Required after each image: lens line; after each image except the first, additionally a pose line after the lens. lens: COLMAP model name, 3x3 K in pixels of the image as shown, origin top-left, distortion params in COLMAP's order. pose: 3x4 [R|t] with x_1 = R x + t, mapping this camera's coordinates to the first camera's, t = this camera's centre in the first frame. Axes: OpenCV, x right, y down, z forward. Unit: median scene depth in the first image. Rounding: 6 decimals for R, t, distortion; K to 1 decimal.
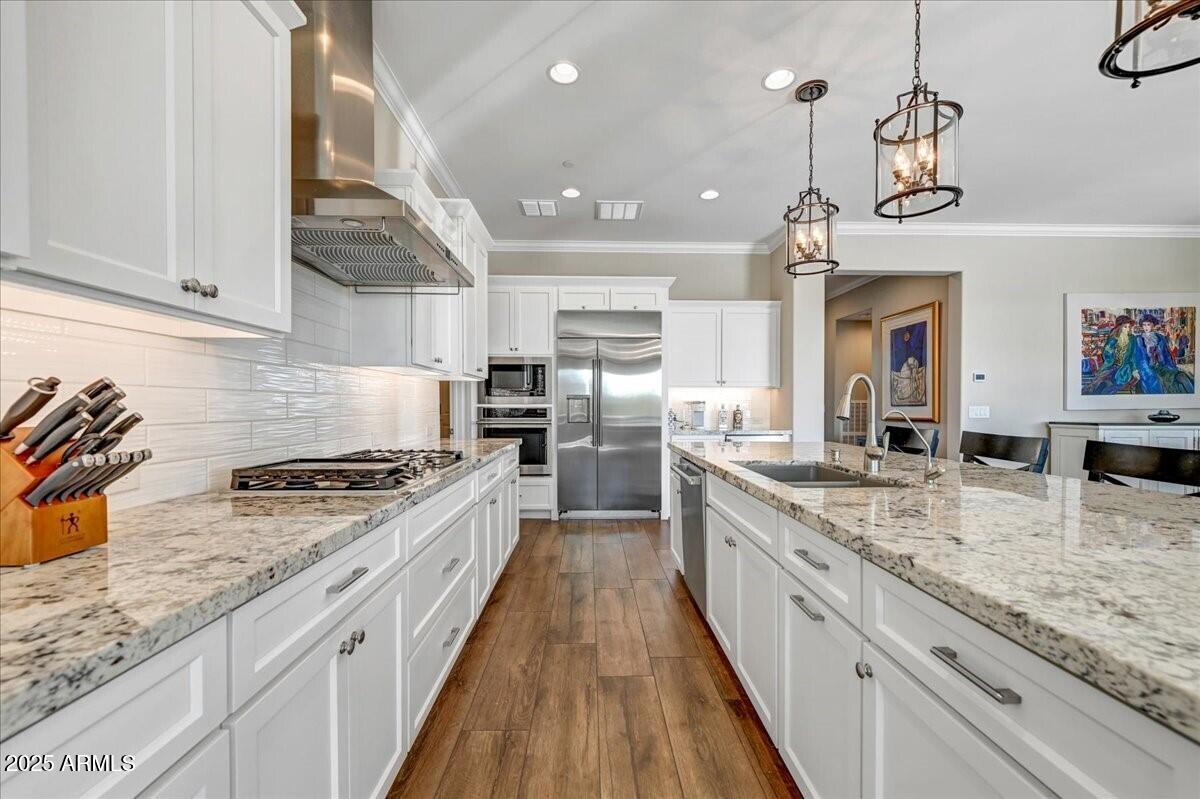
lens RADIAL K [[493.7, 0, 600.0], [0, 493.7, 399.5], [0, 0, 1]] dist [-0.000135, -0.000076]
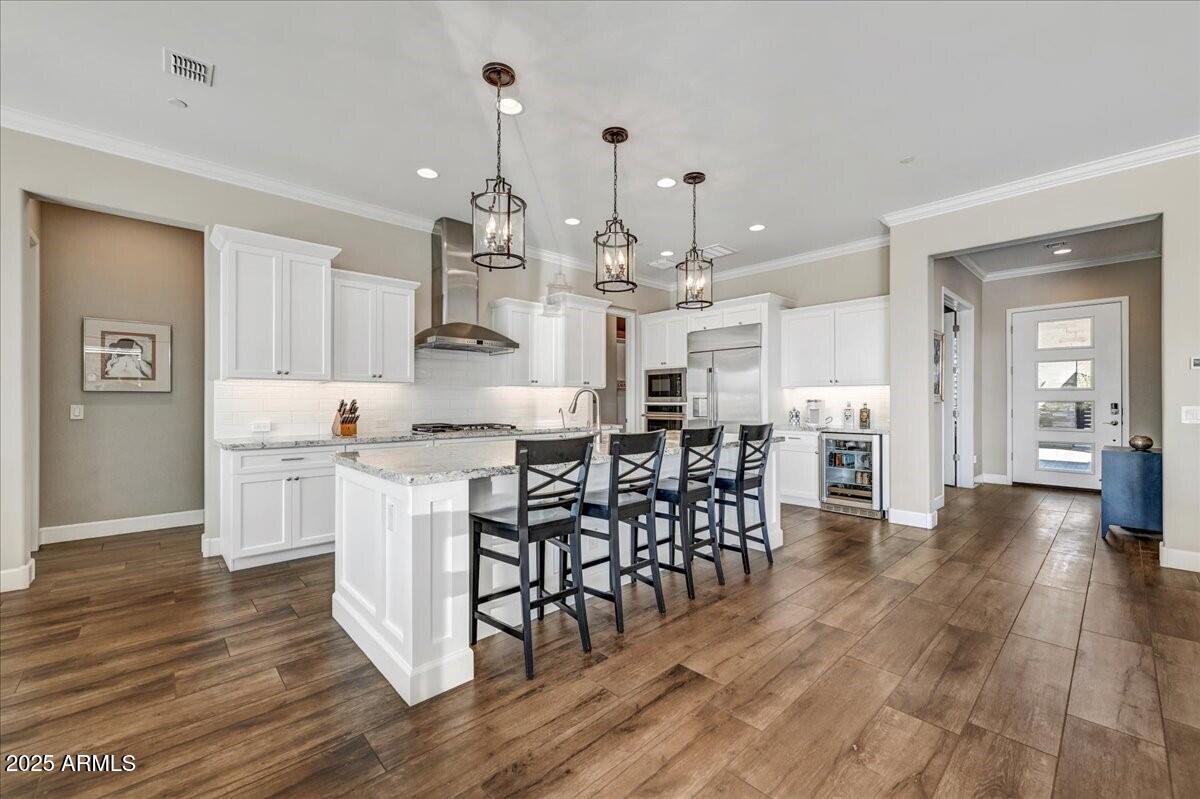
lens RADIAL K [[493.7, 0, 600.0], [0, 493.7, 399.5], [0, 0, 1]] dist [-0.000135, -0.000076]
pose [[0.664224, -0.005752, -0.747512, 0.760412], [0.012099, 0.999922, 0.003056, -0.005501], [0.747436, -0.011074, 0.664242, -0.075534]]
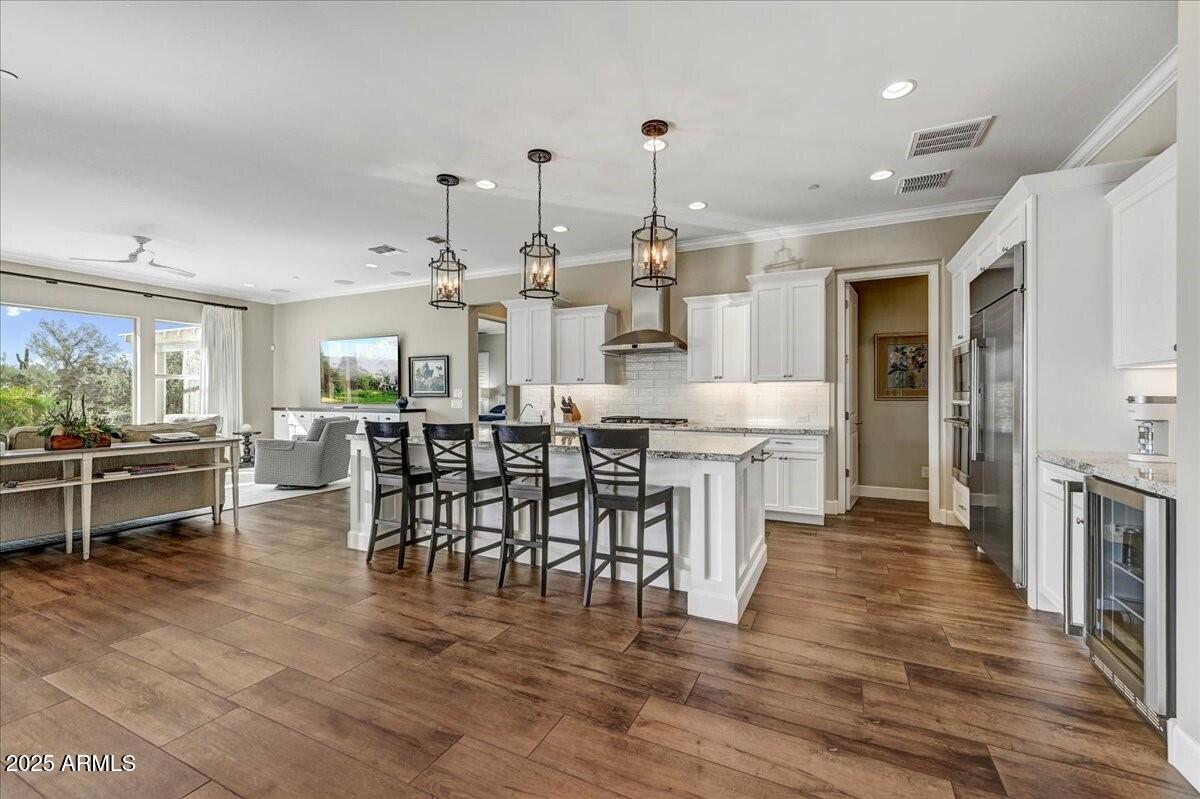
lens RADIAL K [[490.3, 0, 600.0], [0, 490.3, 399.5], [0, 0, 1]] dist [-0.000240, -0.000038]
pose [[-0.456649, -0.001131, -0.889646, 0.889518], [0.012355, 0.999895, -0.007613, 0.008542], [0.889561, -0.014468, -0.456587, 0.826828]]
